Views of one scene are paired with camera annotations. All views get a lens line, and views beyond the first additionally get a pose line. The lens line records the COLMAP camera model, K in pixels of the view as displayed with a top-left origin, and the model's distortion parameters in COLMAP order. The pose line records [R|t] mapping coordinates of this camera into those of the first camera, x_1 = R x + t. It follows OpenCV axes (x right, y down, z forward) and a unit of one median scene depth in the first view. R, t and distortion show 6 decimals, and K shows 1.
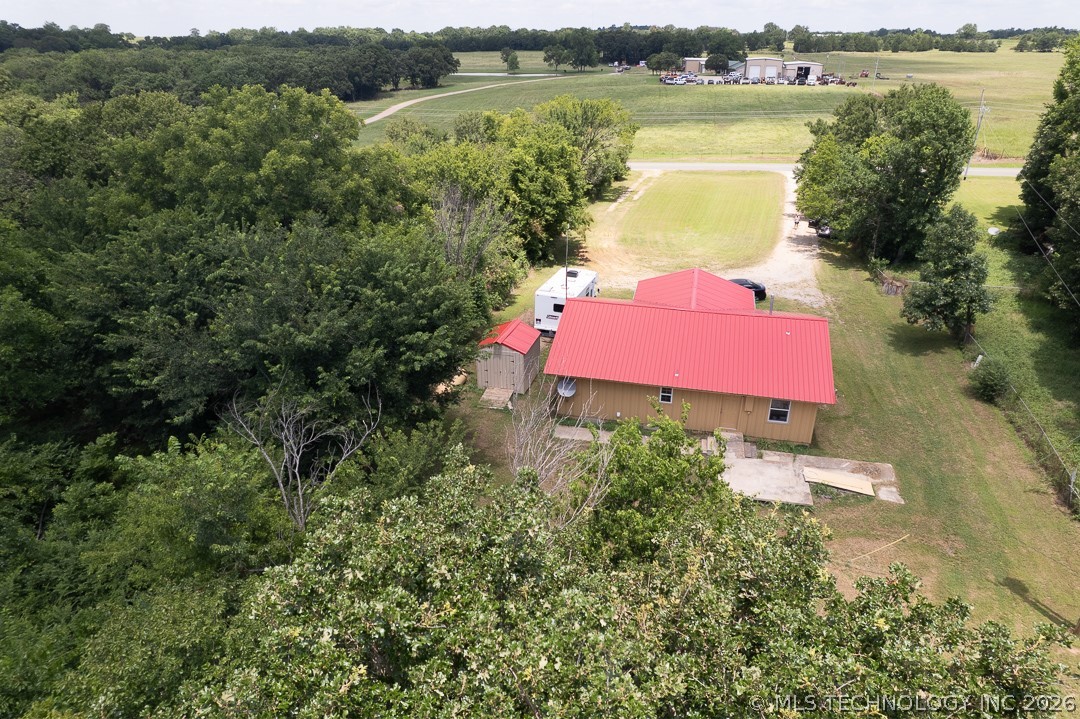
lens RADIAL K [[695.6, 0, 535.2], [0, 695.6, 359.1], [0, 0, 1]] dist [-0.069498, 0.062116]
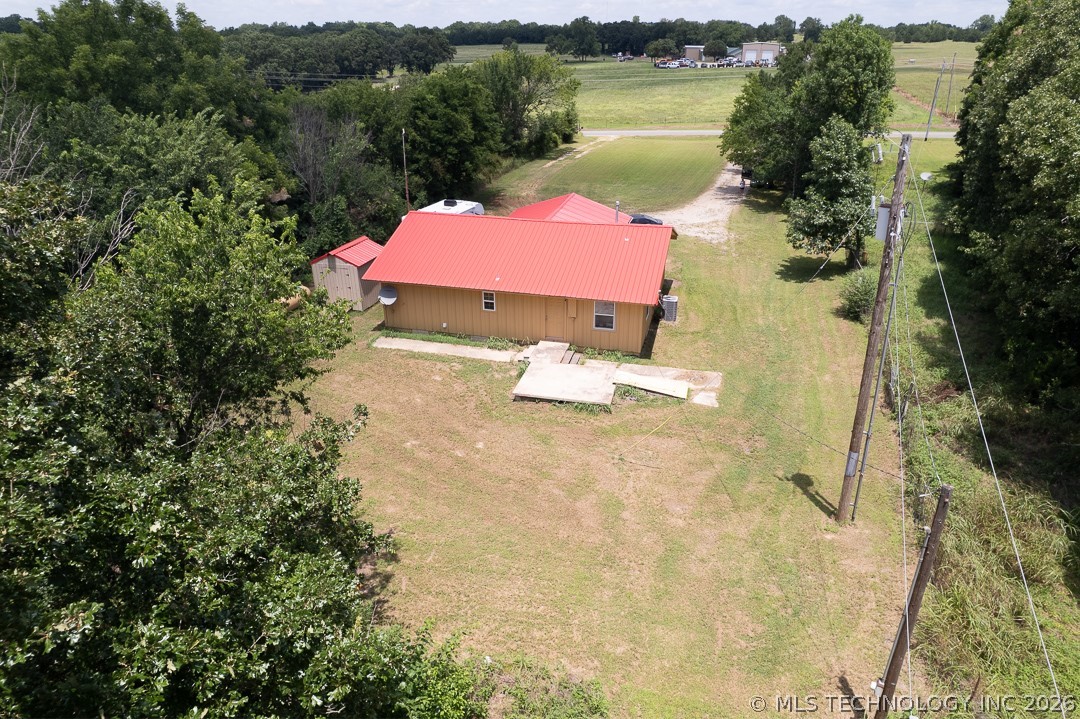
lens RADIAL K [[695.6, 0, 540.0], [0, 695.6, 361.0], [0, 0, 1]] dist [-0.069498, 0.062116]
pose [[0.999716, 0.007926, -0.022463, 0.168020], [-0.007925, 0.999969, 0.000139, 0.078972], [0.022463, 0.000039, 0.999748, 0.038578]]
